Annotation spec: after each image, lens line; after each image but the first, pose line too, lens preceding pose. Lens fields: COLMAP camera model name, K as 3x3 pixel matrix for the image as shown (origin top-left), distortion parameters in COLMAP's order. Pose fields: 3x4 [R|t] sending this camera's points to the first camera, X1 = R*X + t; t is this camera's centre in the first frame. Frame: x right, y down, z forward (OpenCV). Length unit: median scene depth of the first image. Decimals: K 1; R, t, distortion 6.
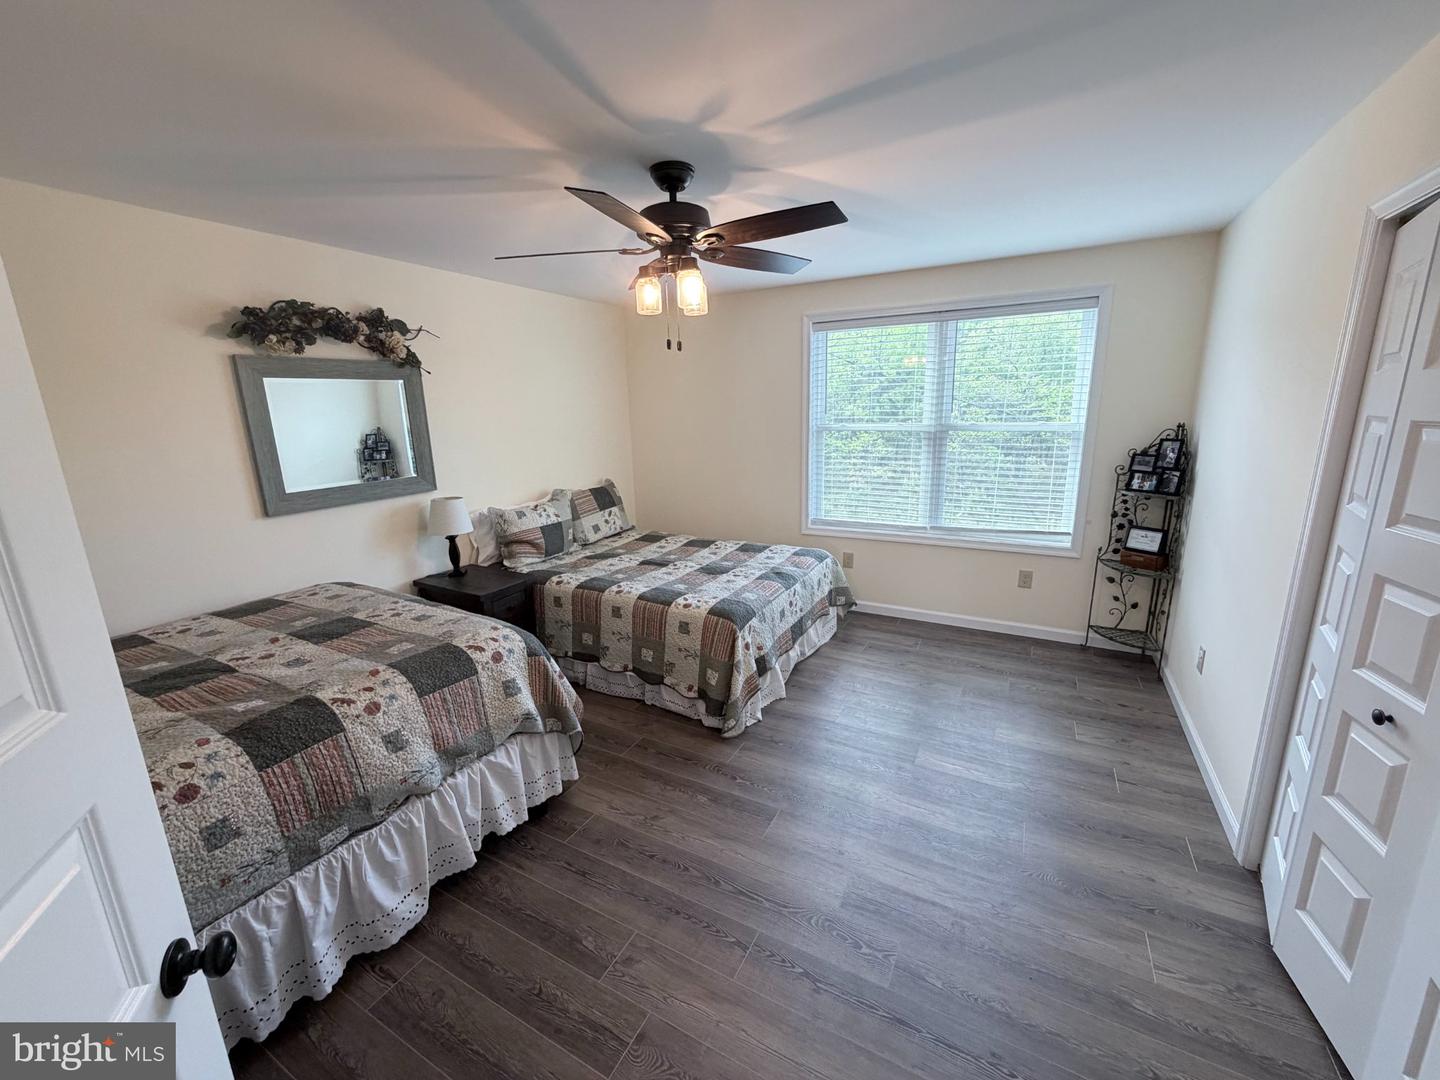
lens RADIAL K [[574.7, 0, 716.0], [0, 574.7, 535.5], [0, 0, 1]] dist [-0.008504, 0.002406]
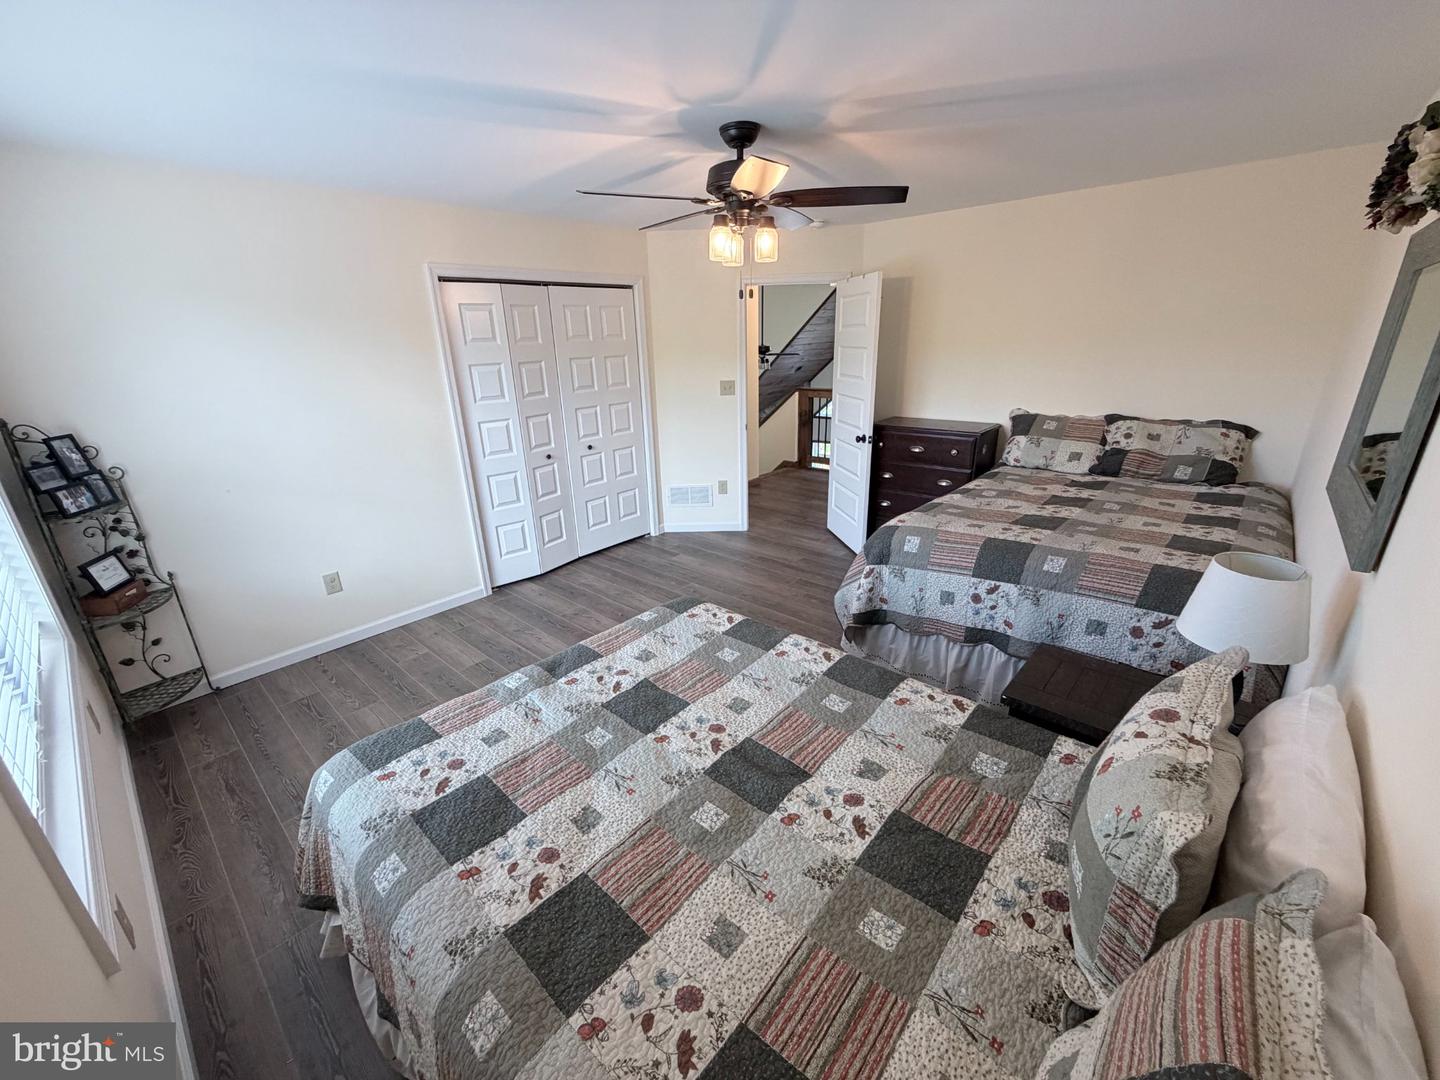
lens RADIAL K [[574.7, 0, 715.3], [0, 574.7, 544.9], [0, 0, 1]] dist [-0.008504, 0.002406]
pose [[-0.973776, -0.022780, 0.226366, -0.191762], [0.102343, 0.844759, 0.525270, -0.347673], [-0.203191, 0.534663, -0.820274, 1.498753]]
